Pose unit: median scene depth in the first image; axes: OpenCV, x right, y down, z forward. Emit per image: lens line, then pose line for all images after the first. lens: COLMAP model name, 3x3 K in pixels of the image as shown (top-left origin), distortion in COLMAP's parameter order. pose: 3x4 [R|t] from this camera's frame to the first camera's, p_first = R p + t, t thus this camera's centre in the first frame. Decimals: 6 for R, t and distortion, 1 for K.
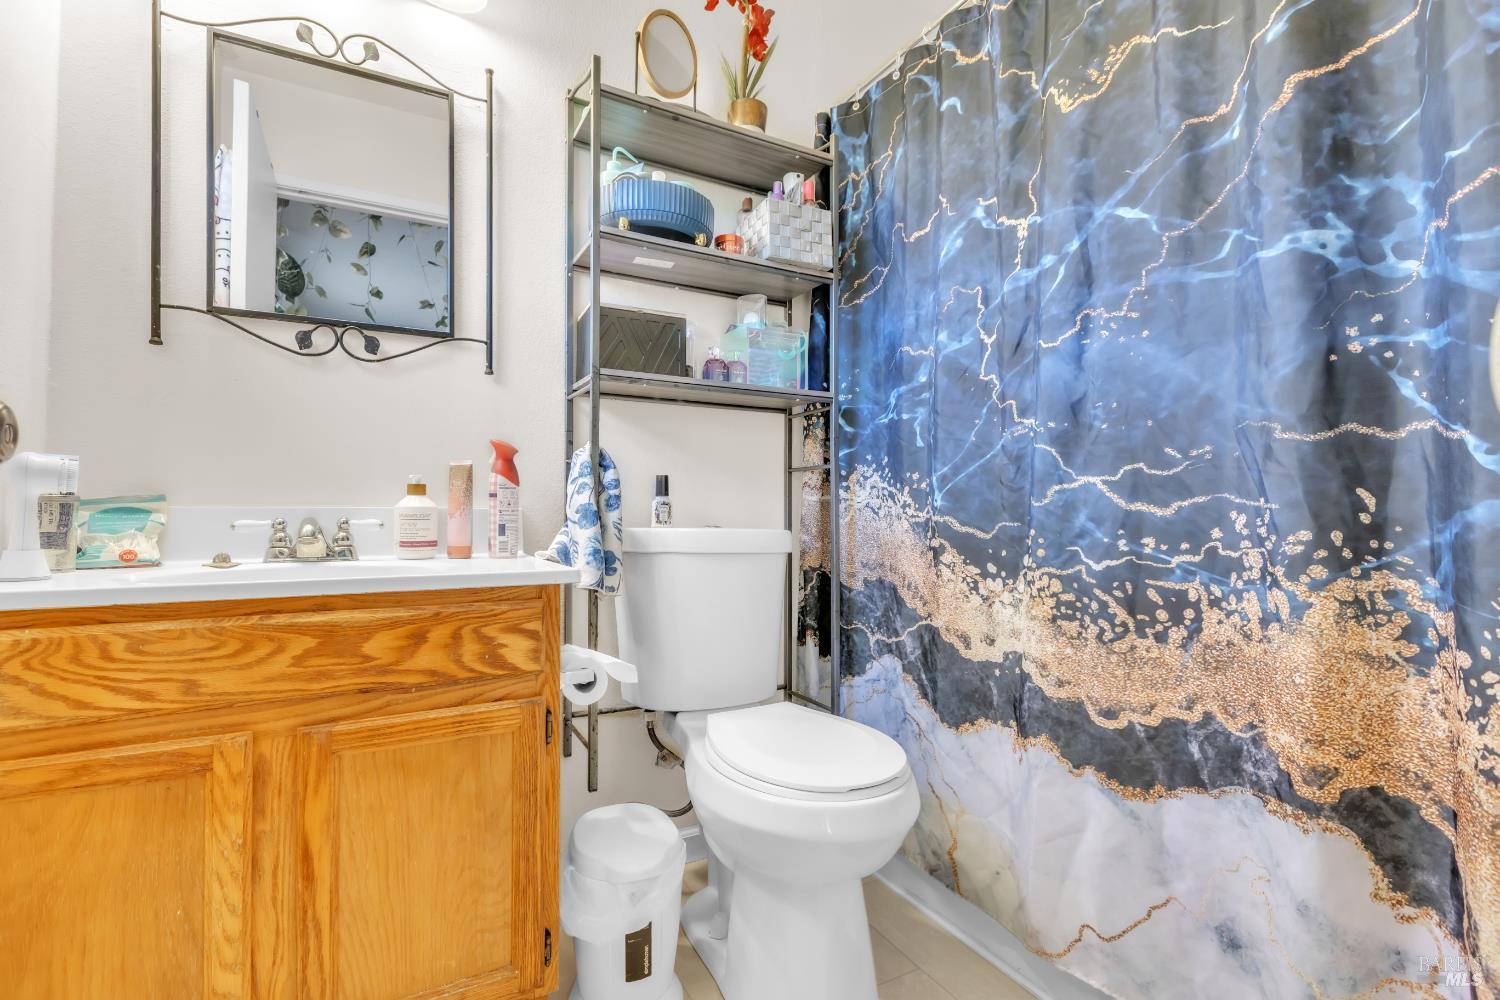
lens RADIAL K [[694.1, 0, 744.9], [0, 694.1, 497.6], [0, 0, 1]] dist [-0.000447, -0.000190]
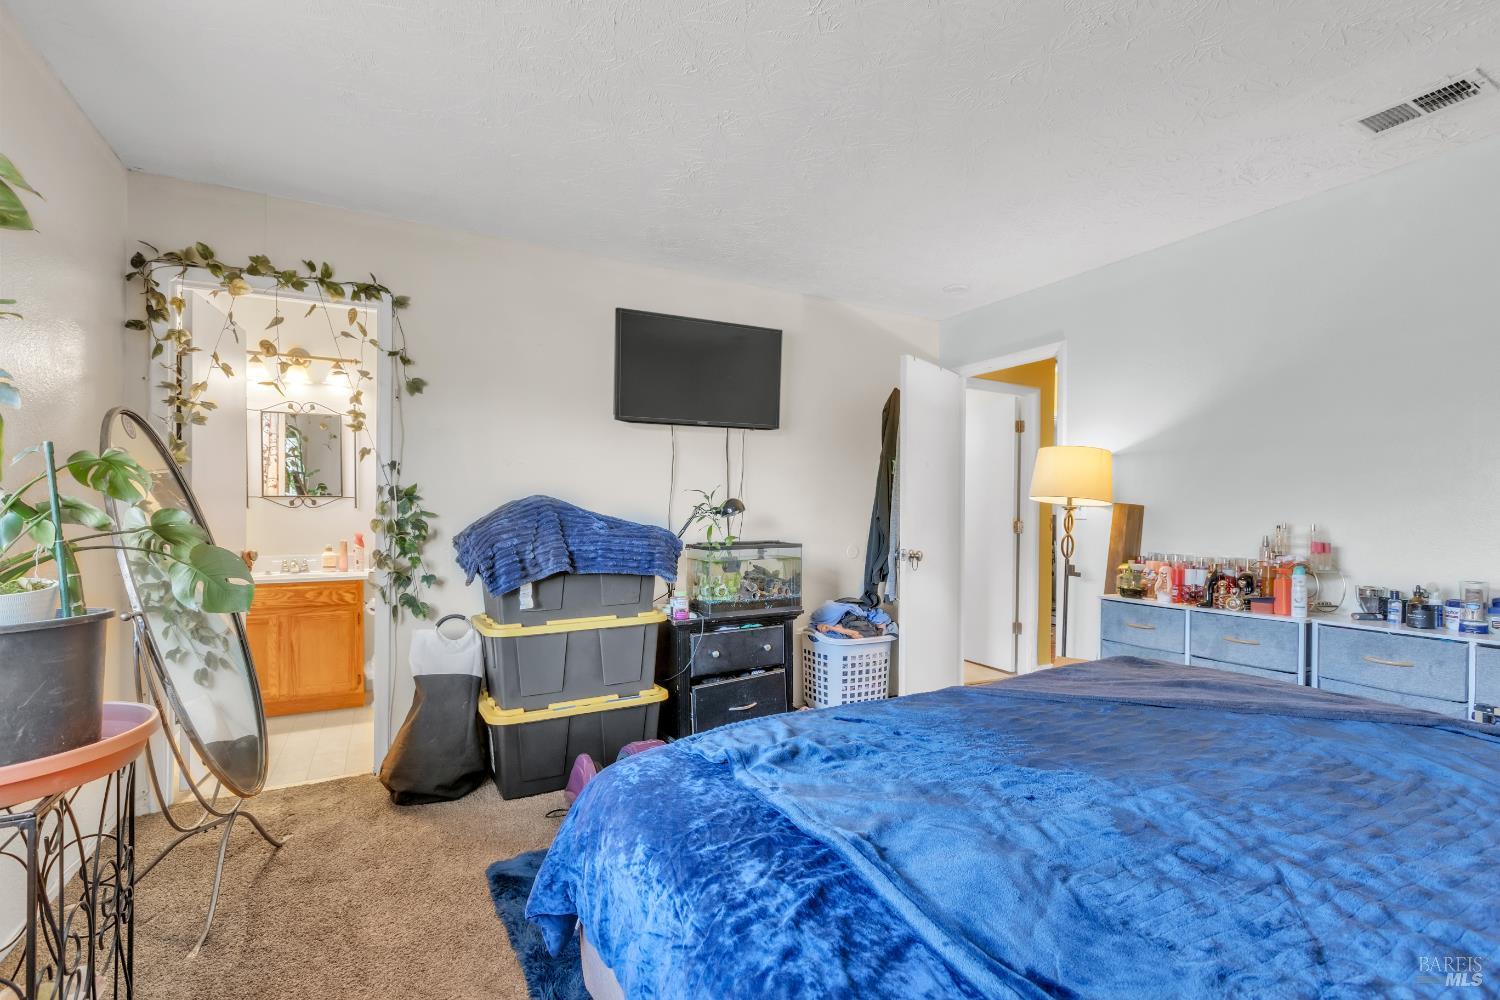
lens RADIAL K [[694.1, 0, 754.4], [0, 694.1, 513.4], [0, 0, 1]] dist [-0.000447, -0.000190]
pose [[0.999999, 0.001228, 0.000110, 1.872787], [-0.001230, 0.999749, 0.022353, -0.321123], [-0.000082, -0.022353, 0.999750, -2.748941]]
